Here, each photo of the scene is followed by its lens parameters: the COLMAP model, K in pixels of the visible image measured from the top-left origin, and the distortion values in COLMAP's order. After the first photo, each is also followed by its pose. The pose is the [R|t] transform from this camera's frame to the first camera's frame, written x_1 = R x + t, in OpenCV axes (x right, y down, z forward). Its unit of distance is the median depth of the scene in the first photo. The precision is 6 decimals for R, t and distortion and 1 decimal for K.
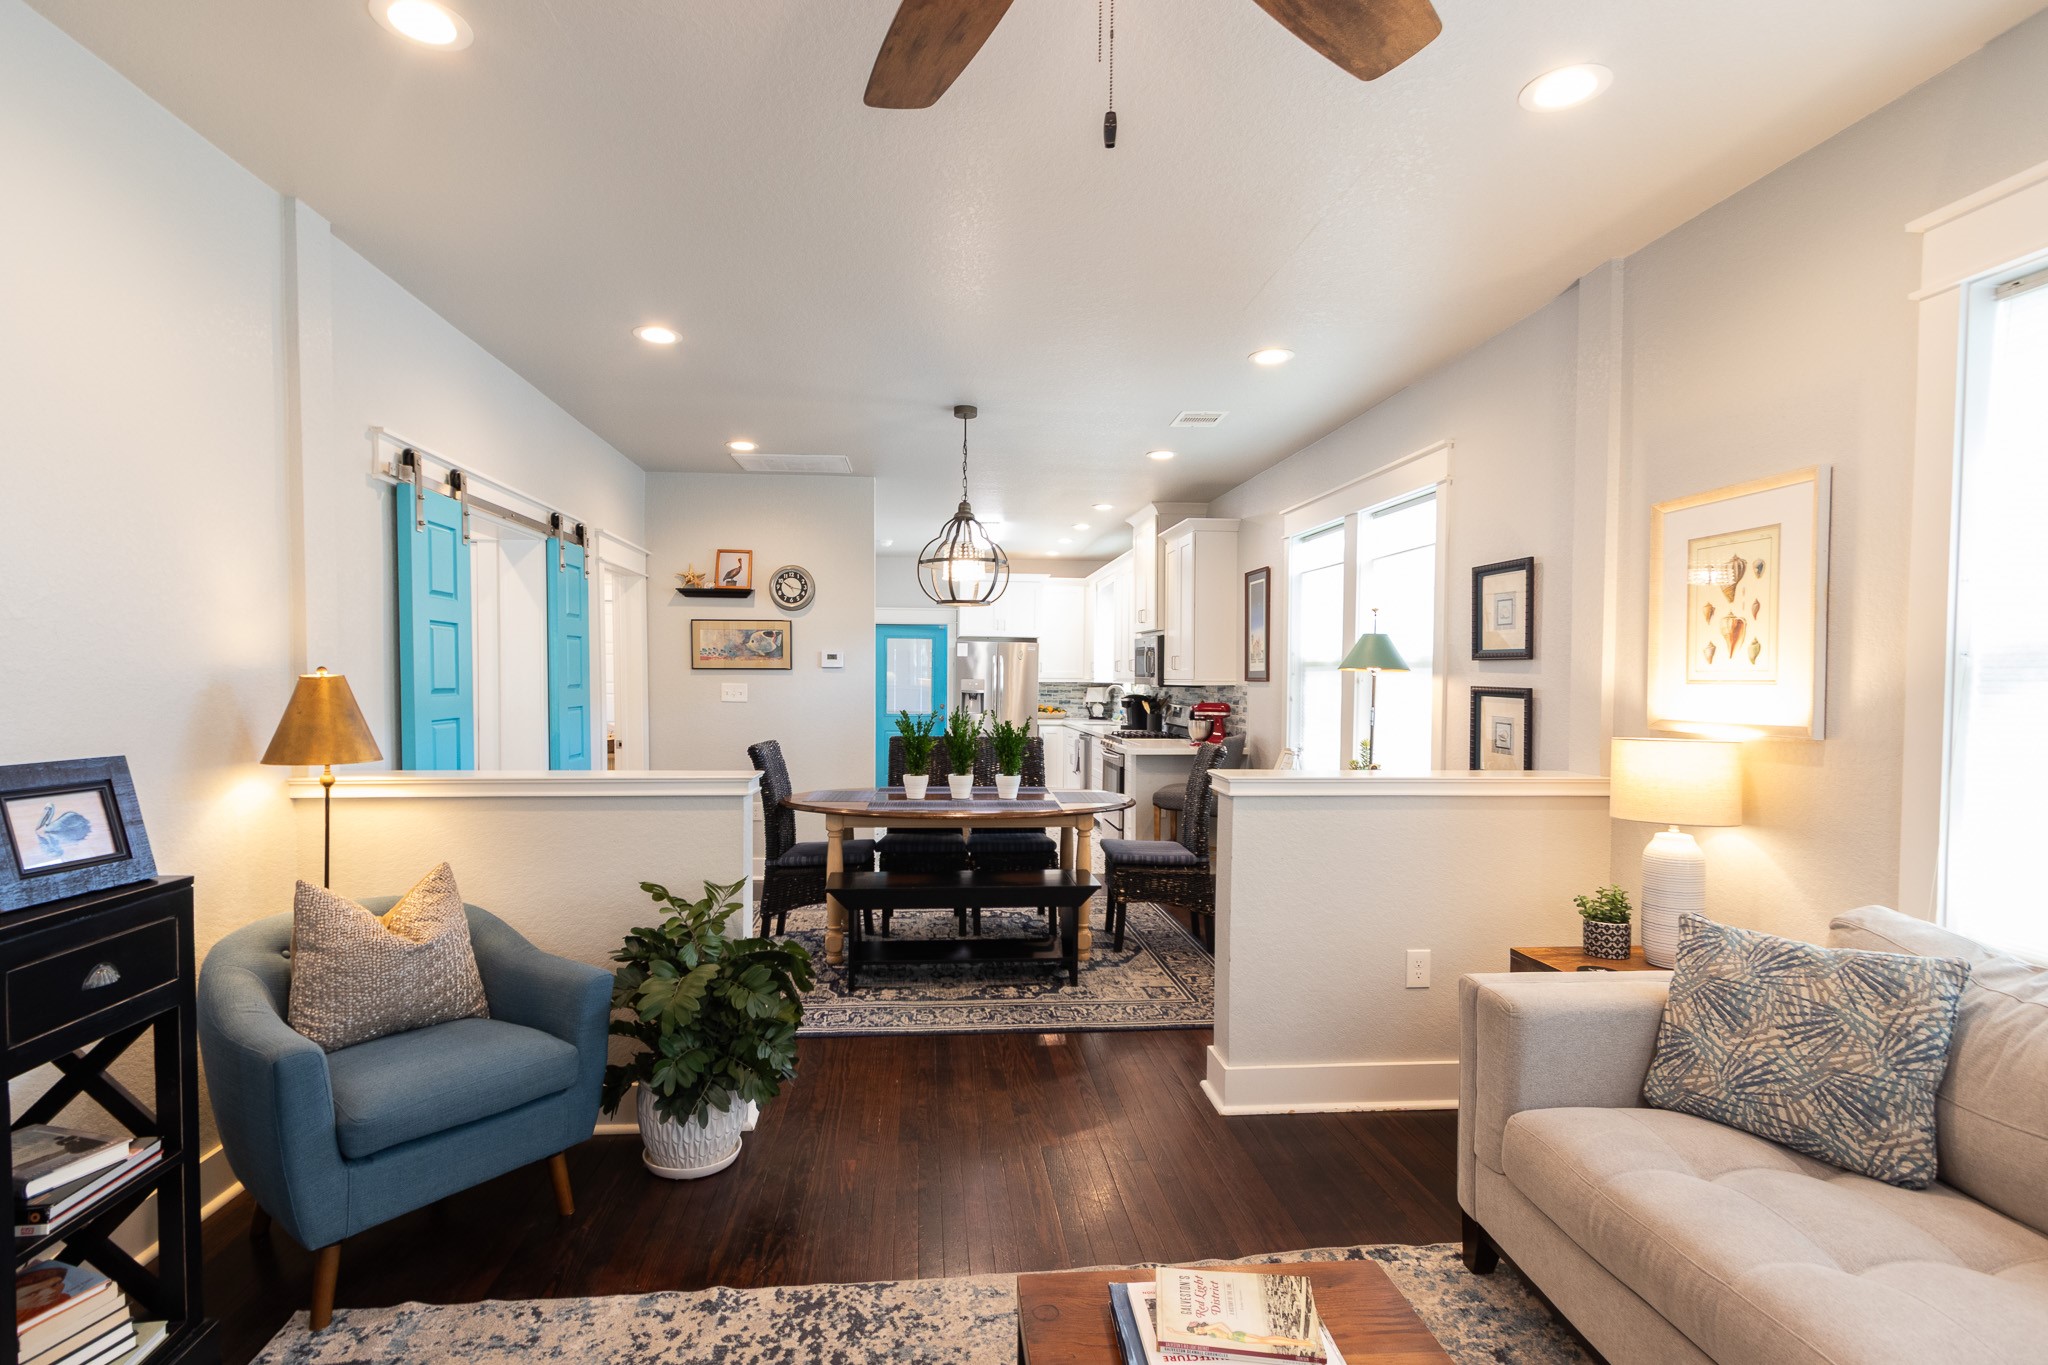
lens RADIAL K [[989.9, 0, 993.9], [0, 989.9, 708.6], [0, 0, 1]] dist [0.011660, -0.004719]
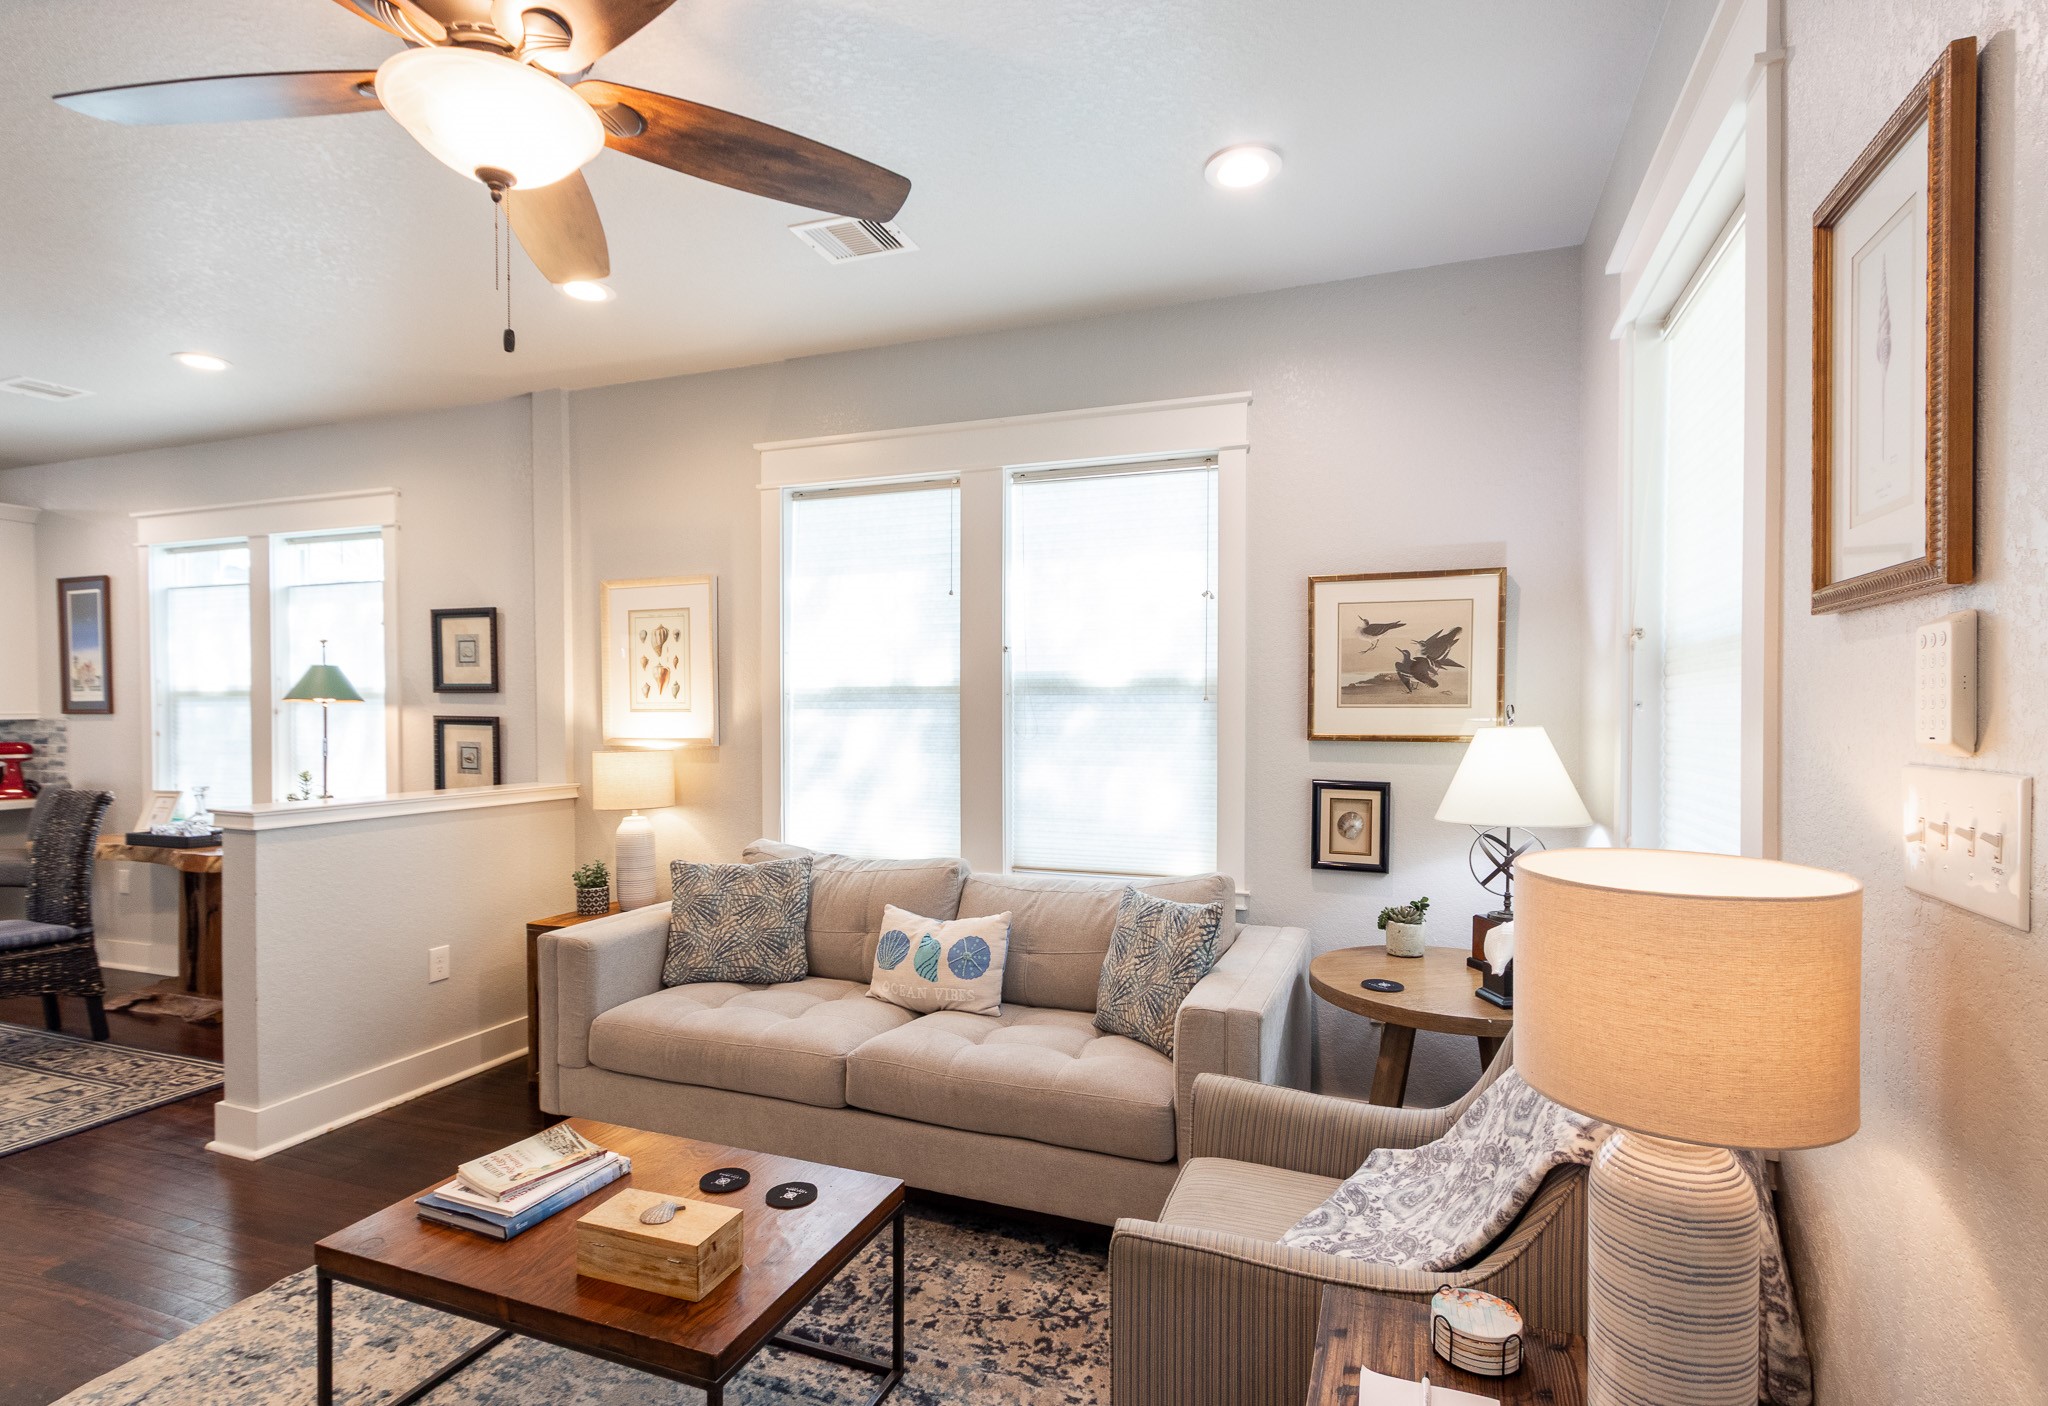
lens RADIAL K [[1006.7, 0, 1021.8], [0, 1006.7, 726.9], [0, 0, 1]] dist [0.000241, 0.000295]
pose [[0.435909, -0.022260, 0.899715, -0.195415], [0.032512, 0.999431, 0.008976, 0.000997], [-0.899403, 0.025339, 0.436385, -0.070345]]
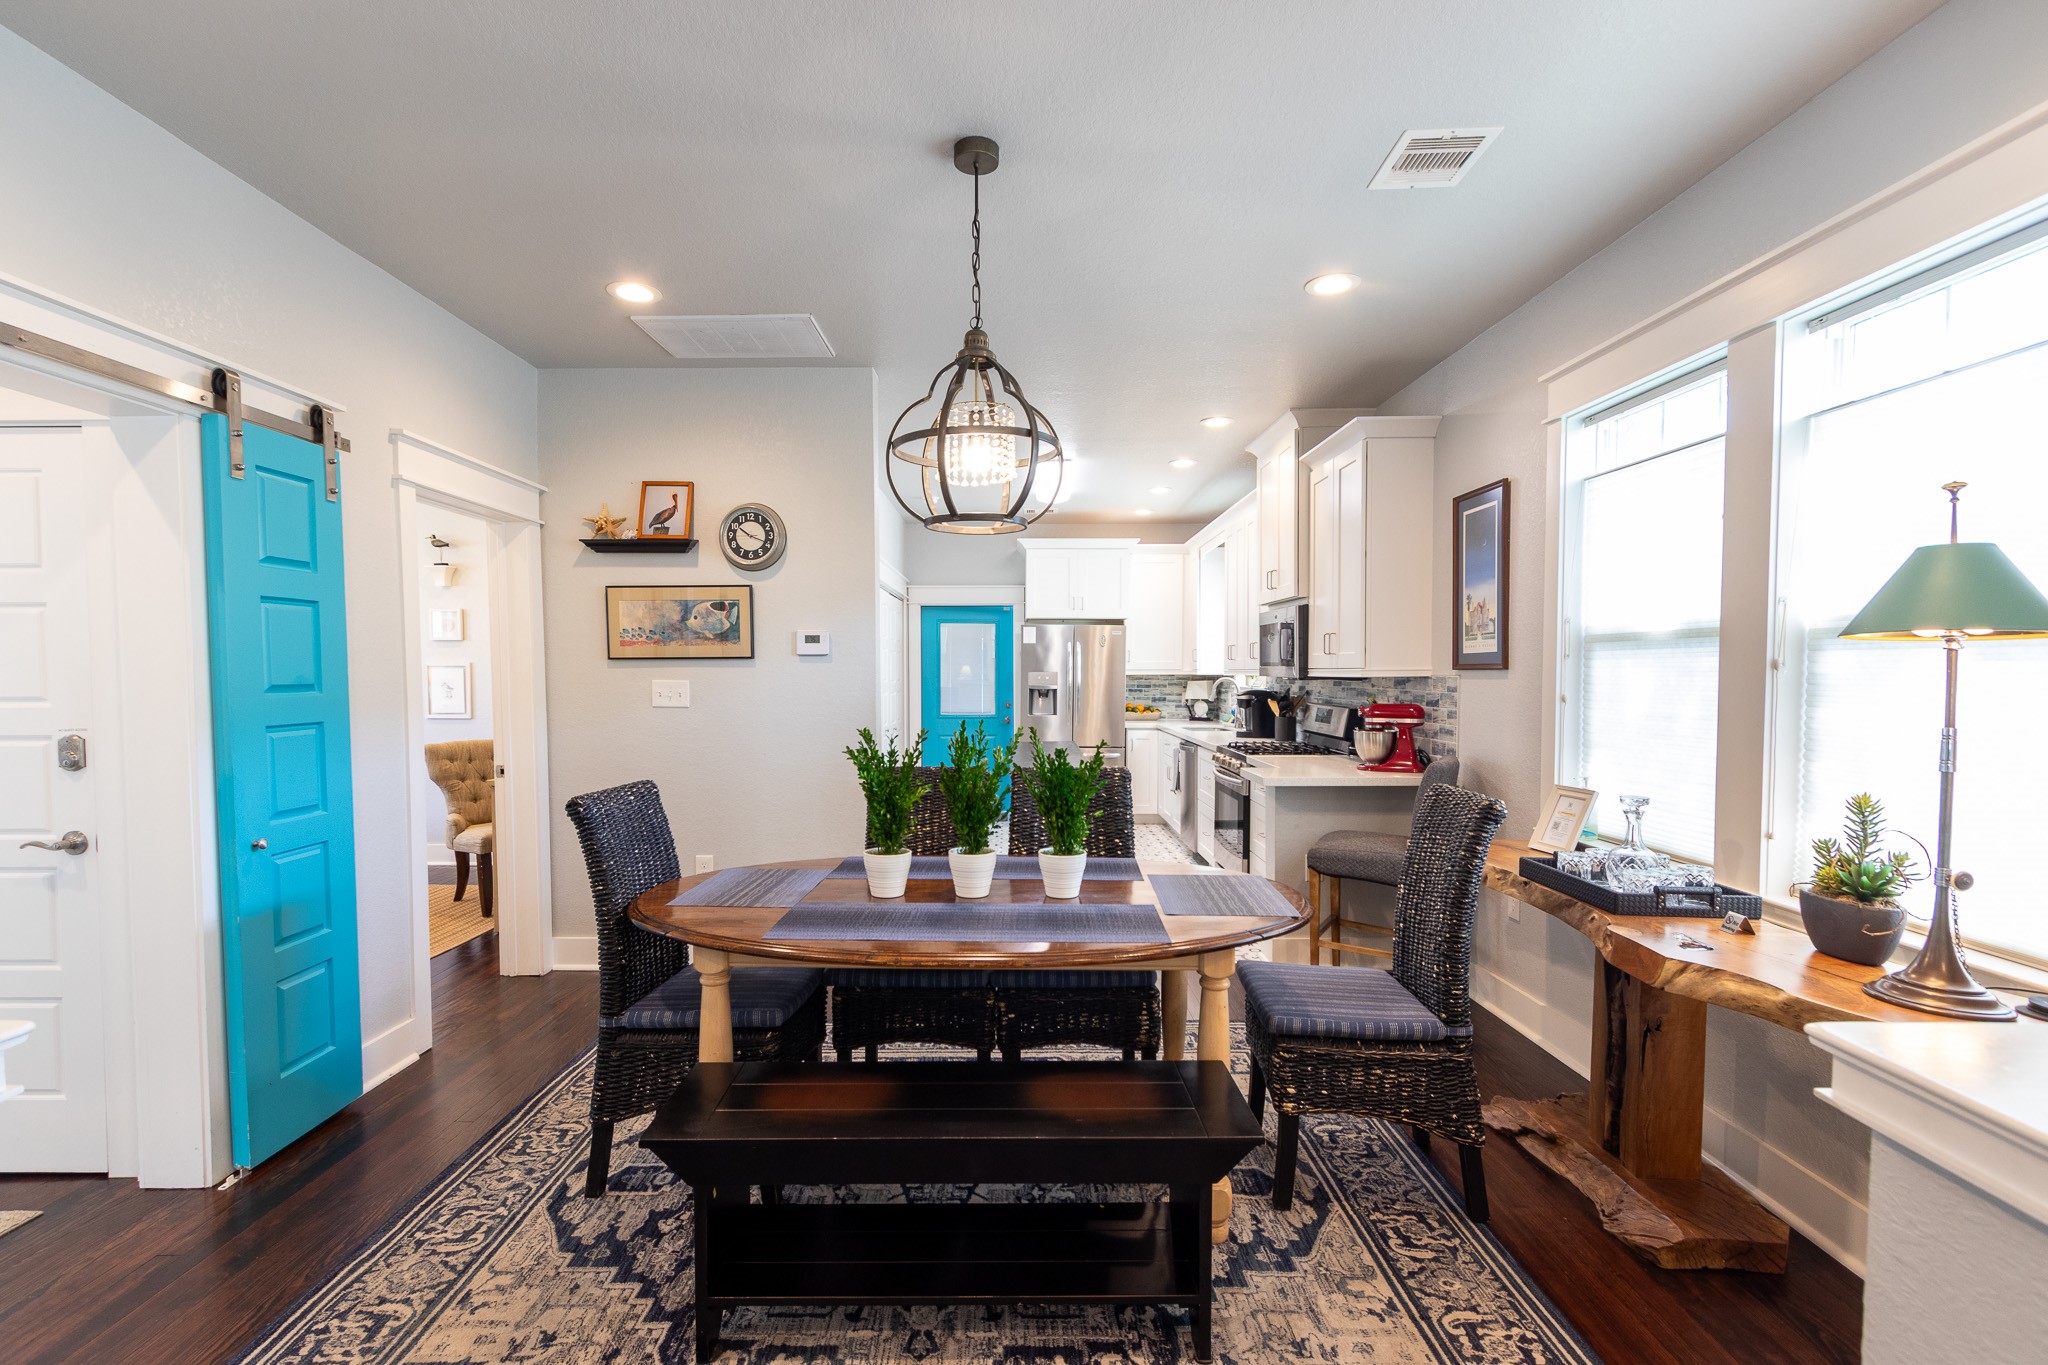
lens RADIAL K [[989.9, 0, 993.9], [0, 989.9, 708.6], [0, 0, 1]] dist [0.011660, -0.004719]
pose [[0.995986, -0.005455, -0.089337, 0.025420], [0.005990, 0.999966, 0.005712, -0.011670], [0.089303, -0.006224, 0.995985, 0.479123]]
